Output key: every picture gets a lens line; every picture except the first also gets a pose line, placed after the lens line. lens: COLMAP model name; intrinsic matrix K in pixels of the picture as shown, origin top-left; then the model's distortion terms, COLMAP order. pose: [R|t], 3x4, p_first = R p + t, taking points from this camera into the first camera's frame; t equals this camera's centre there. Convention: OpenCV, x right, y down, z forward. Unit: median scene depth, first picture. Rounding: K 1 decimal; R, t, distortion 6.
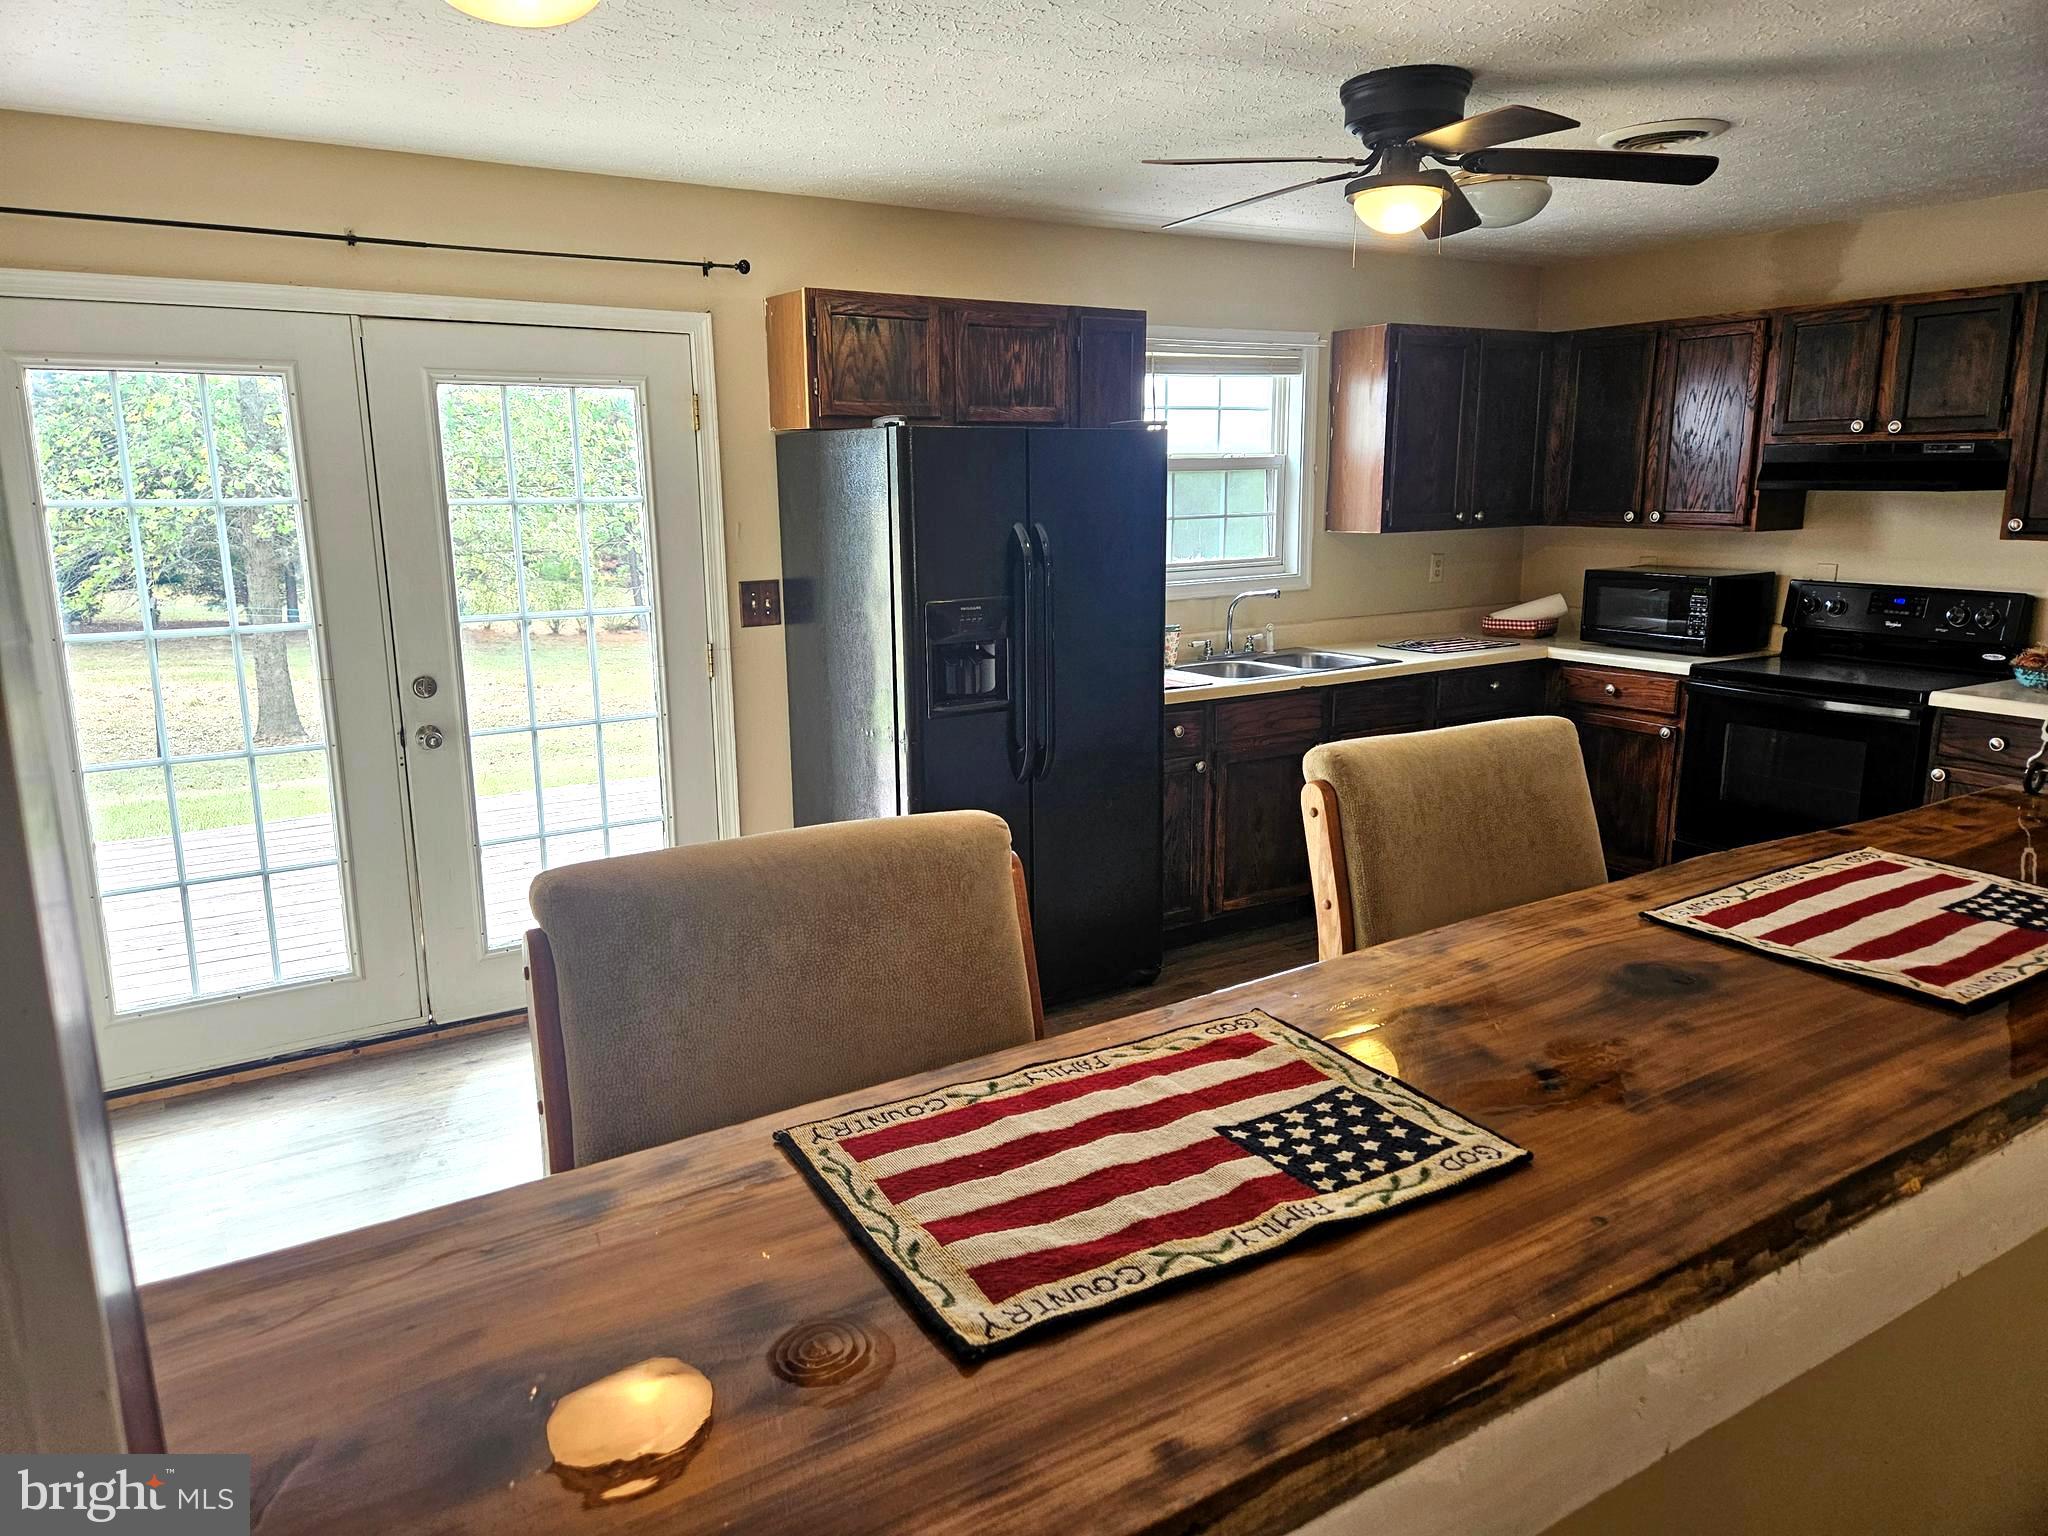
lens RADIAL K [[1364.3, 0, 1010.1], [0, 1364.3, 753.1], [0, 0, 1]] dist [0.062747, -0.045552]
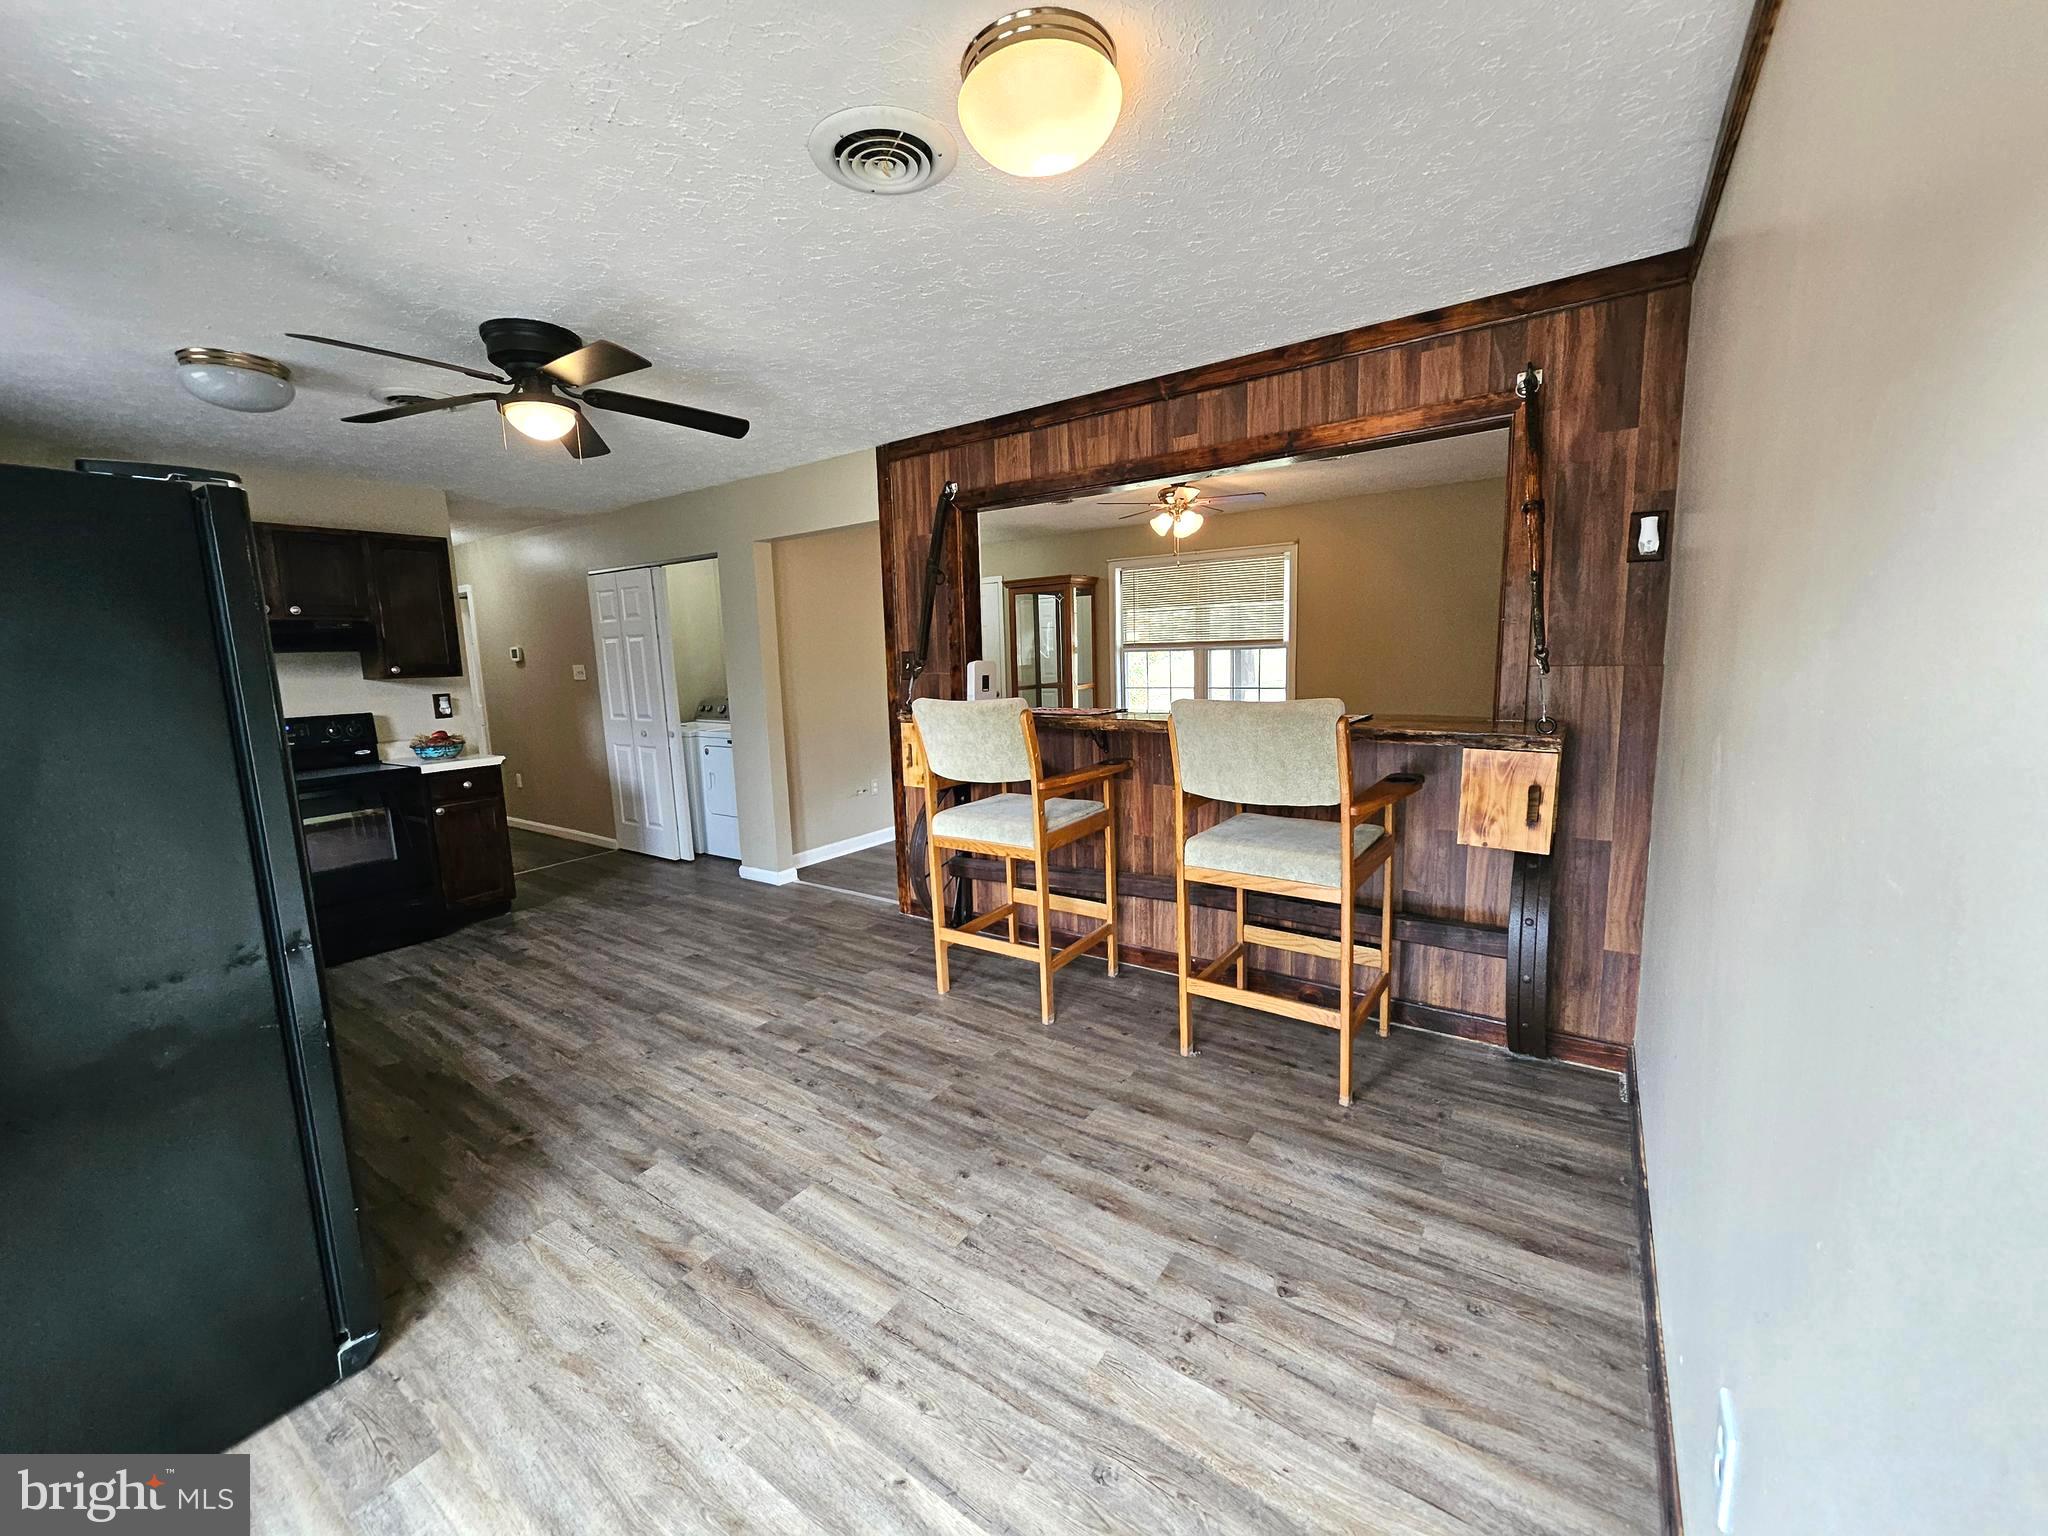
lens RADIAL K [[802.0, 0, 1005.8], [0, 802.0, 757.5], [0, 0, 1]] dist [0.004019, -0.001252]
pose [[-0.387176, -0.099130, 0.916661, -0.500626], [0.220813, 0.955301, 0.196574, -0.087204], [-0.895174, 0.278520, -0.347980, 0.688758]]
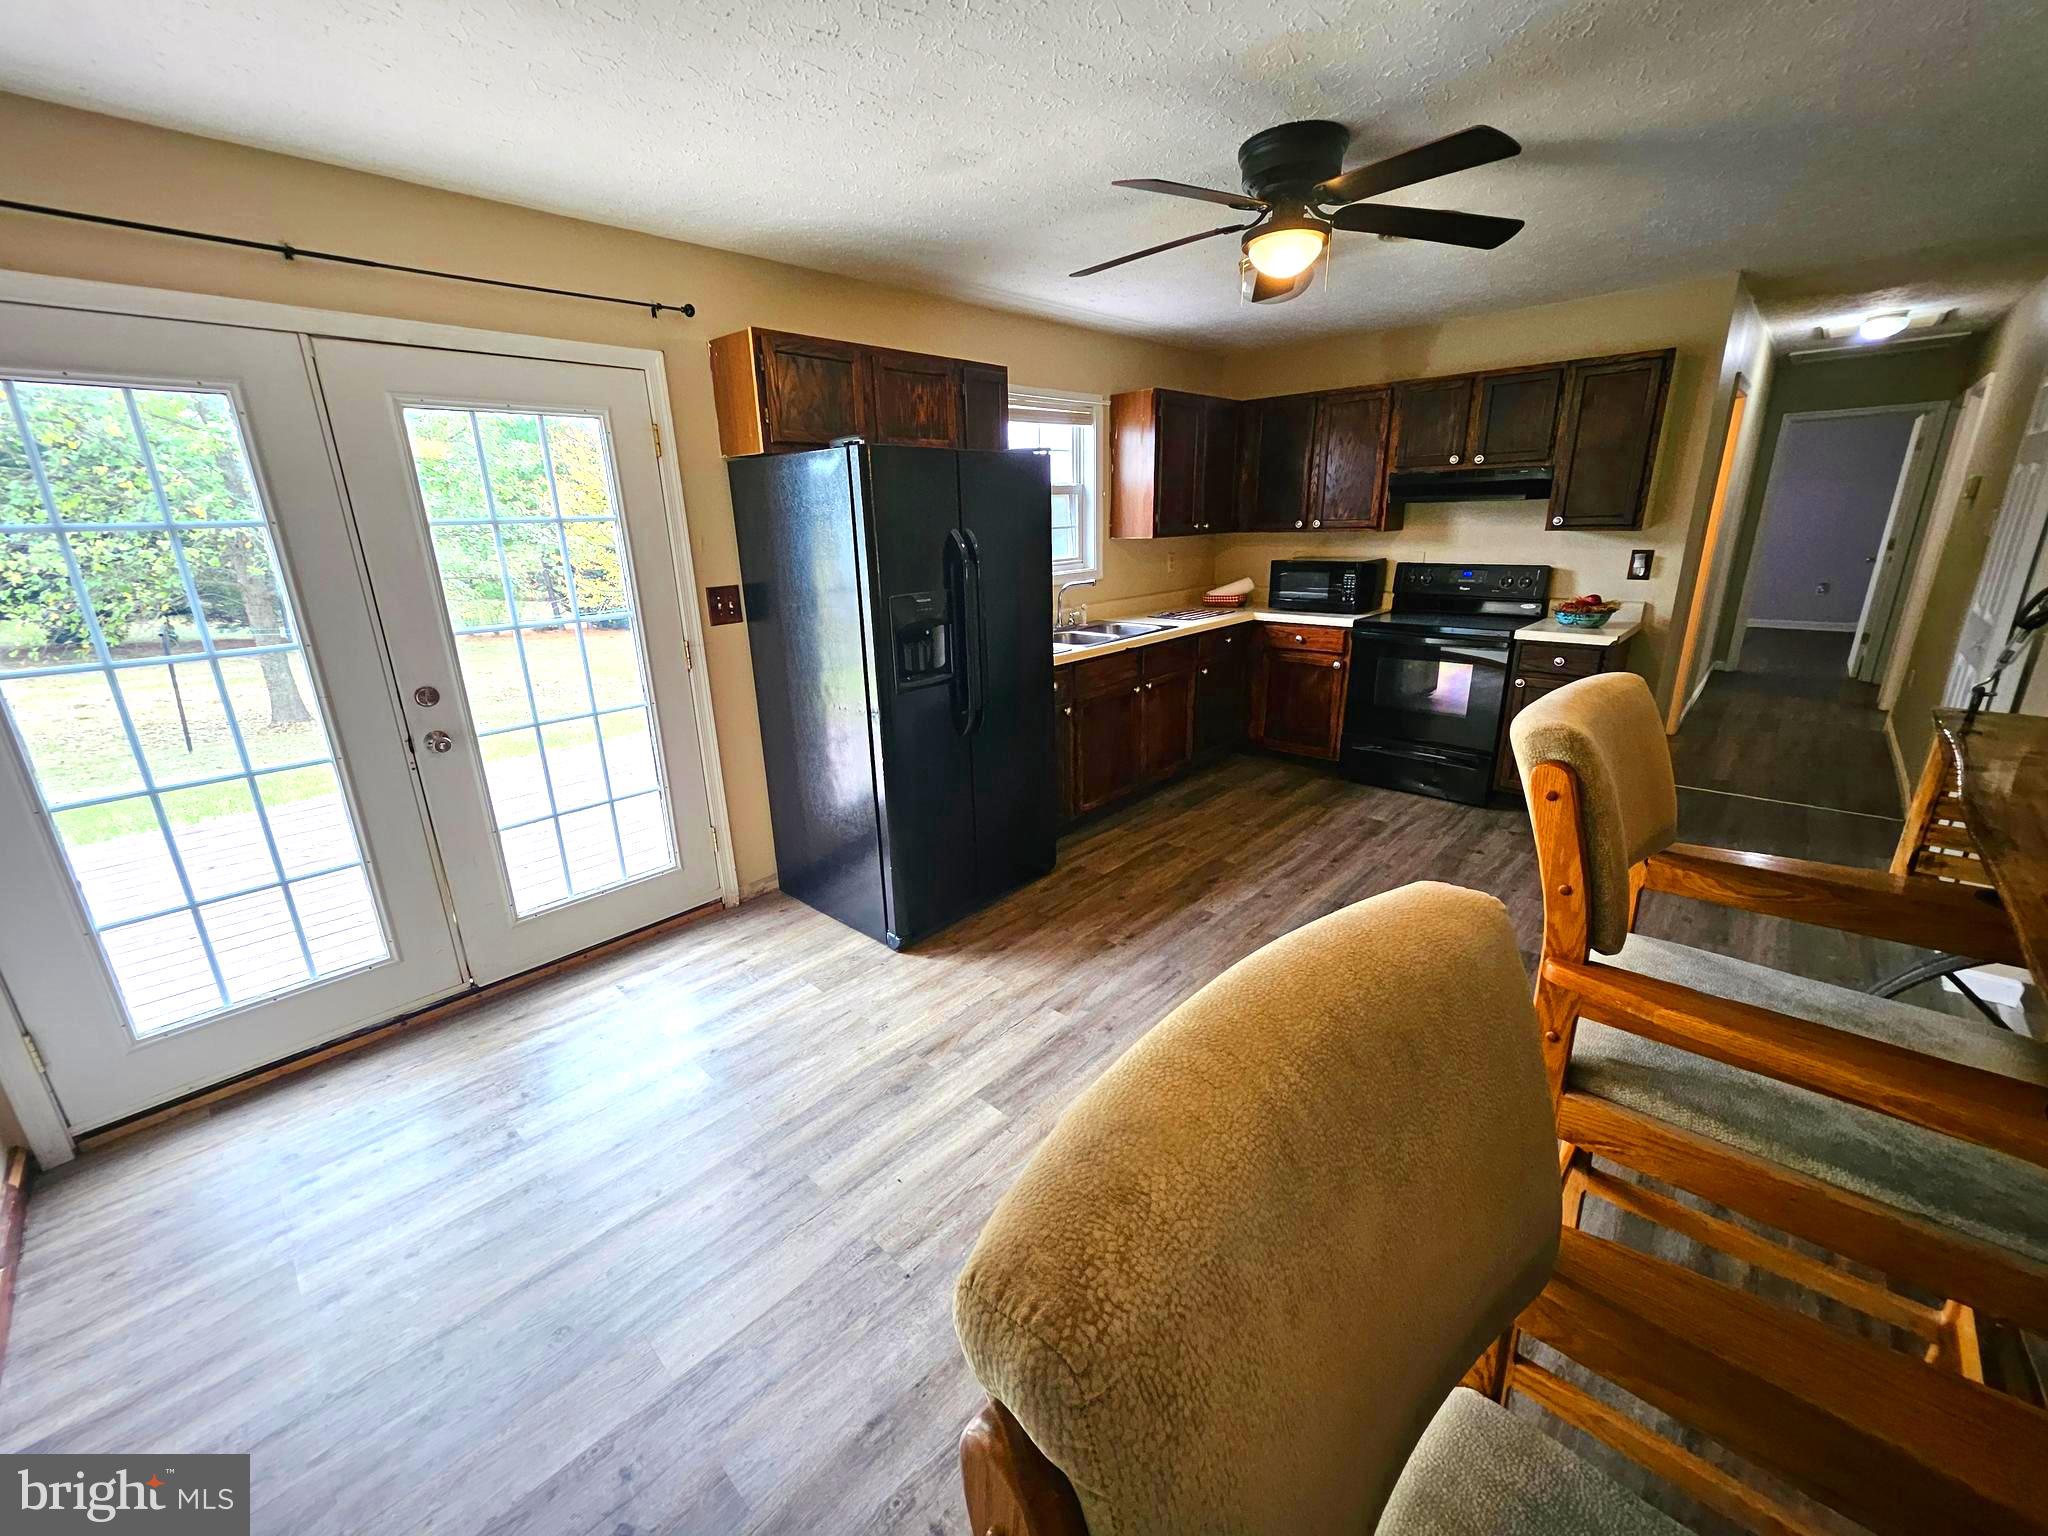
lens RADIAL K [[802.0, 0, 1005.9], [0, 802.0, 758.7], [0, 0, 1]] dist [0.004019, -0.001252]
pose [[0.969096, -0.088143, 0.230398, -0.116939], [0.067182, 0.992985, 0.097305, -0.026648], [-0.237358, -0.078819, 0.968219, 0.241205]]
